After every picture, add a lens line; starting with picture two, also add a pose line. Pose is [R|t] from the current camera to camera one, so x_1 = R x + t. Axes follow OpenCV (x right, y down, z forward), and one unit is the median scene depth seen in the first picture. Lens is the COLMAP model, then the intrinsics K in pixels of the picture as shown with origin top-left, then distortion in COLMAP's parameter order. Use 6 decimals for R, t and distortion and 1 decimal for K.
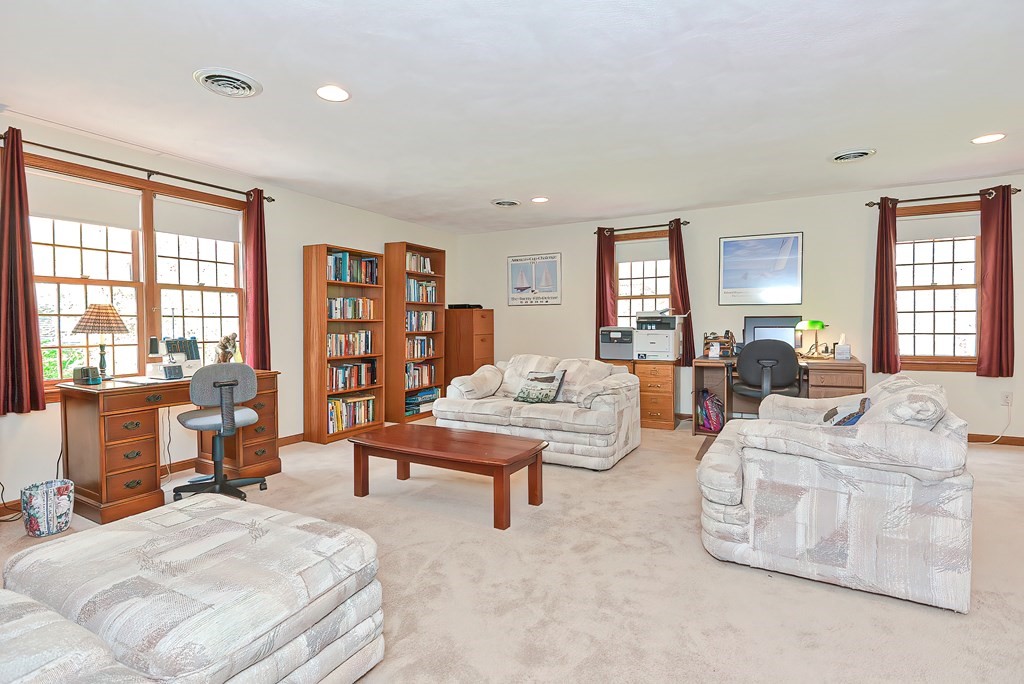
lens RADIAL K [[498.5, 0, 507.1], [0, 498.5, 334.7], [0, 0, 1]] dist [-0.012198, -0.001324]
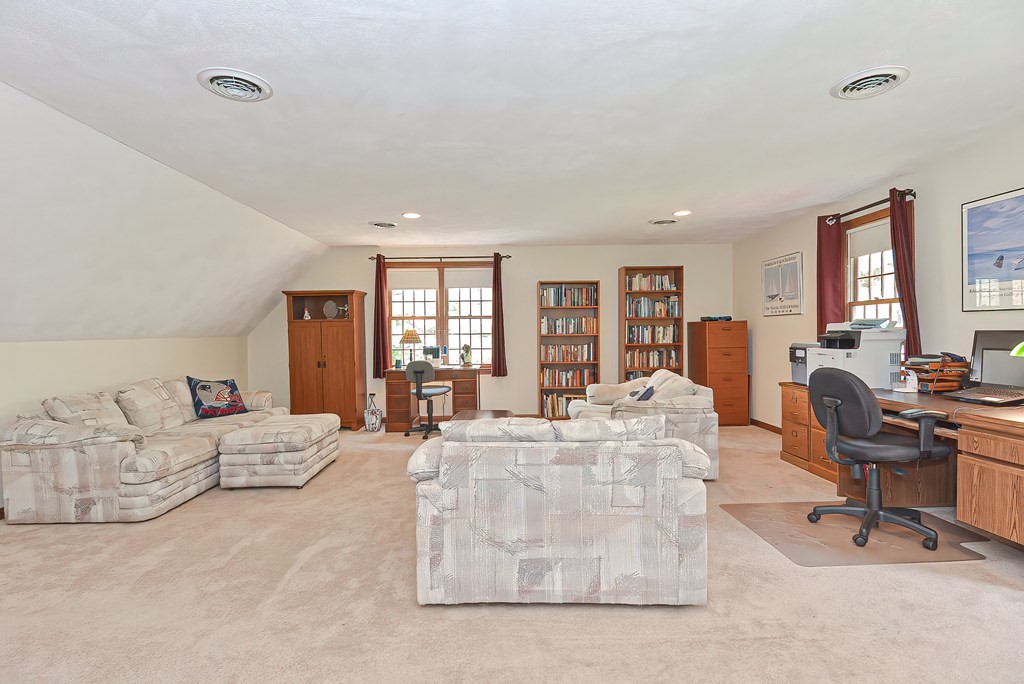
lens RADIAL K [[498.5, 0, 507.1], [0, 498.5, 334.7], [0, 0, 1]] dist [-0.012198, -0.001324]
pose [[0.488549, 0.003069, -0.872531, 0.749374], [-0.009786, 0.999950, -0.001962, -0.025196], [0.872482, 0.009497, 0.488554, 0.214740]]
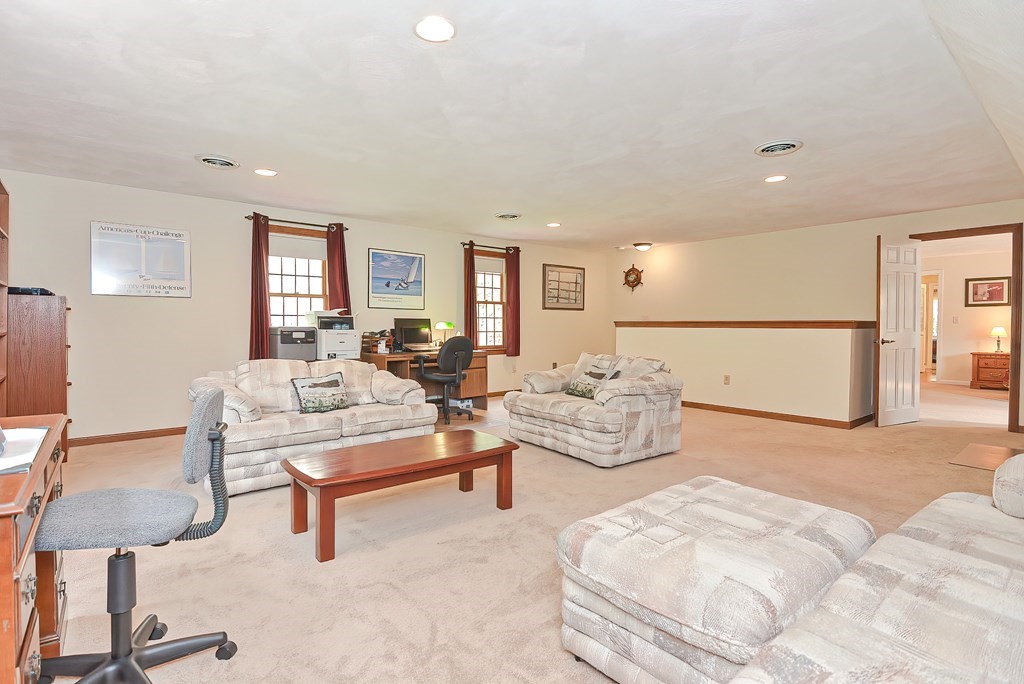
lens RADIAL K [[485.4, 0, 523.2], [0, 485.4, 334.8], [0, 0, 1]] dist [0.016310, -0.000360]
pose [[0.374658, -0.011587, 0.927091, -0.518187], [0.012185, 0.999897, 0.007572, -0.002004], [-0.927083, 0.008460, 0.374761, 0.288881]]
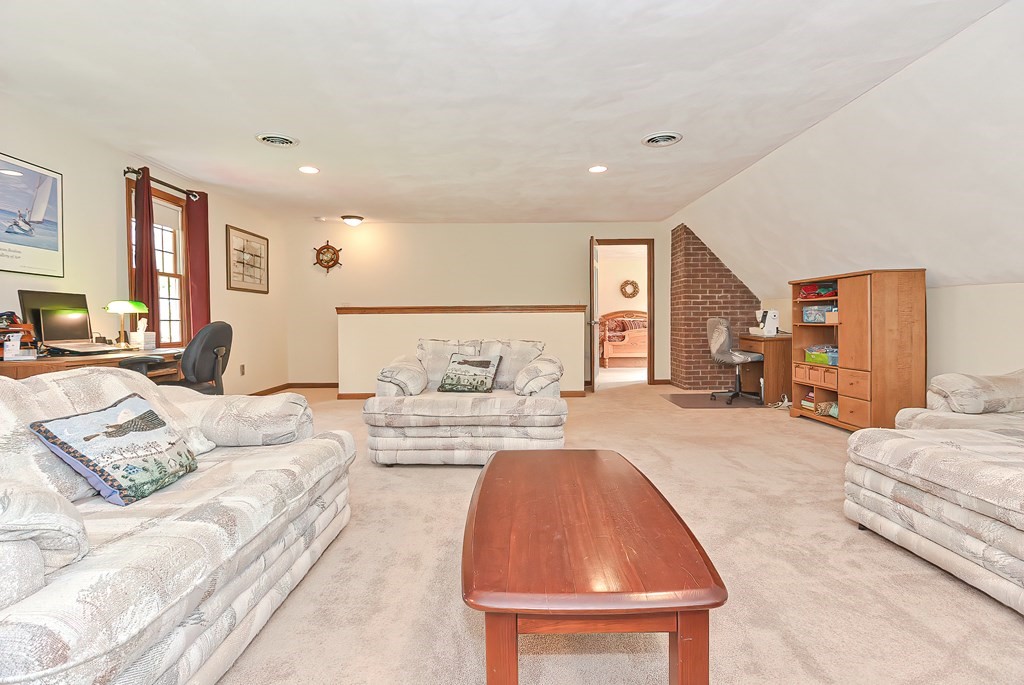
lens RADIAL K [[498.5, 0, 507.1], [0, 498.5, 335.2], [0, 0, 1]] dist [-0.012198, -0.001324]
pose [[-0.455602, -0.013907, 0.890075, -0.323801], [0.027536, 0.999179, 0.029706, 0.017187], [-0.889757, 0.038043, -0.454845, 0.793363]]
